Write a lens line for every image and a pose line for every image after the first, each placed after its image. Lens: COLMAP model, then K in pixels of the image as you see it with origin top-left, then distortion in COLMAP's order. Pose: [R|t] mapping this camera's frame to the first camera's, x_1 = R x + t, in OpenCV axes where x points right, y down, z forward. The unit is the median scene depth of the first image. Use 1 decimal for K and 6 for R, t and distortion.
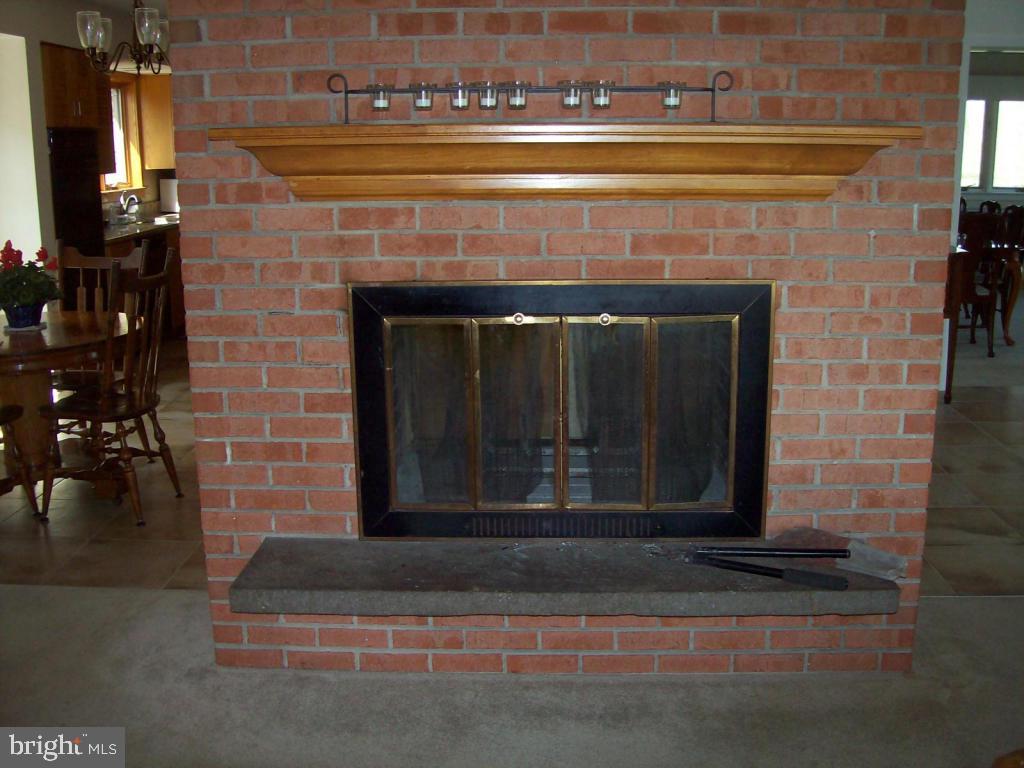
lens RADIAL K [[1081.7, 0, 512.0], [0, 1081.7, 384.0], [0, 0, 1]] dist [-0.188306, 0.165699]
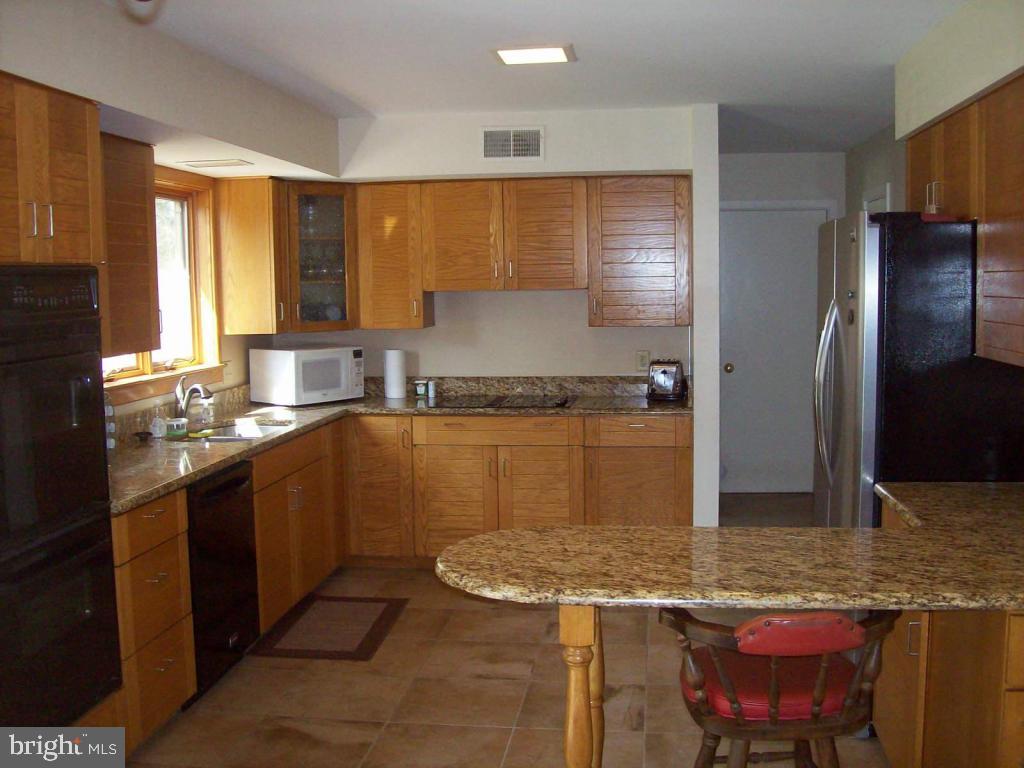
lens RADIAL K [[1081.7, 0, 512.0], [0, 1081.7, 384.0], [0, 0, 1]] dist [-0.188306, 0.165699]
pose [[0.995616, 0.001254, -0.093523, -0.131937], [-0.013299, 0.991648, -0.128284, -0.102807], [0.092581, 0.128966, 0.987318, 0.430280]]
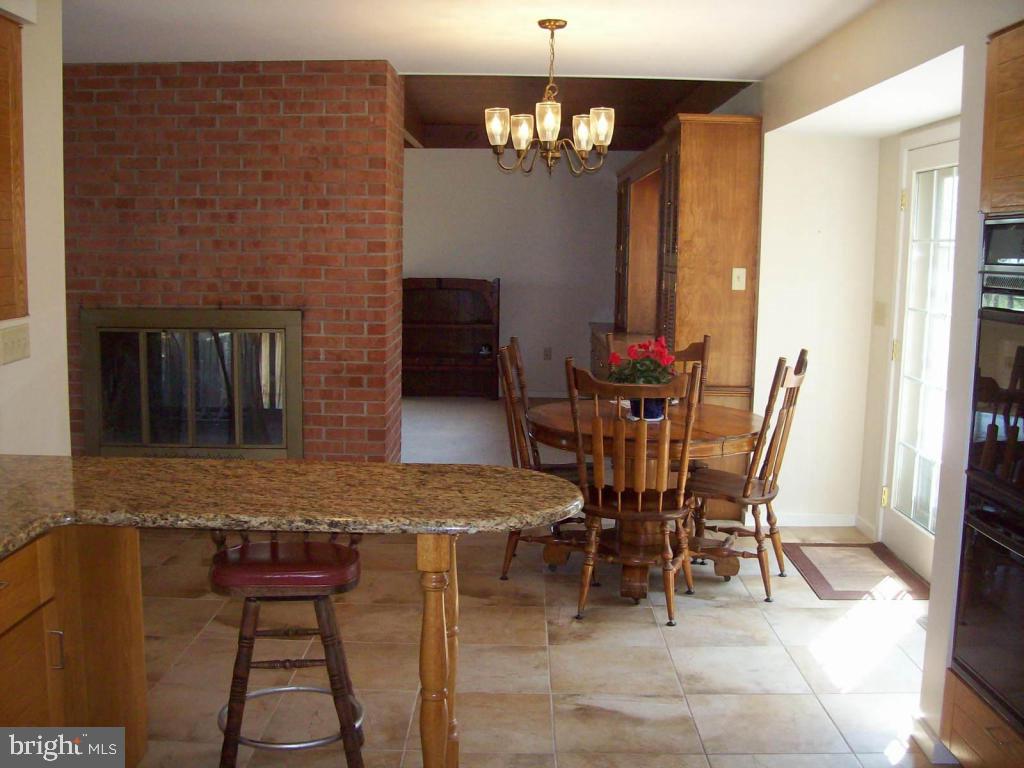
lens RADIAL K [[1081.7, 0, 512.0], [0, 1081.7, 384.0], [0, 0, 1]] dist [-0.188306, 0.165699]
pose [[-0.999416, -0.006901, -0.033465, -0.148807], [-0.018625, 0.931132, 0.364205, -0.233003], [0.028647, 0.364616, -0.930717, 0.994304]]
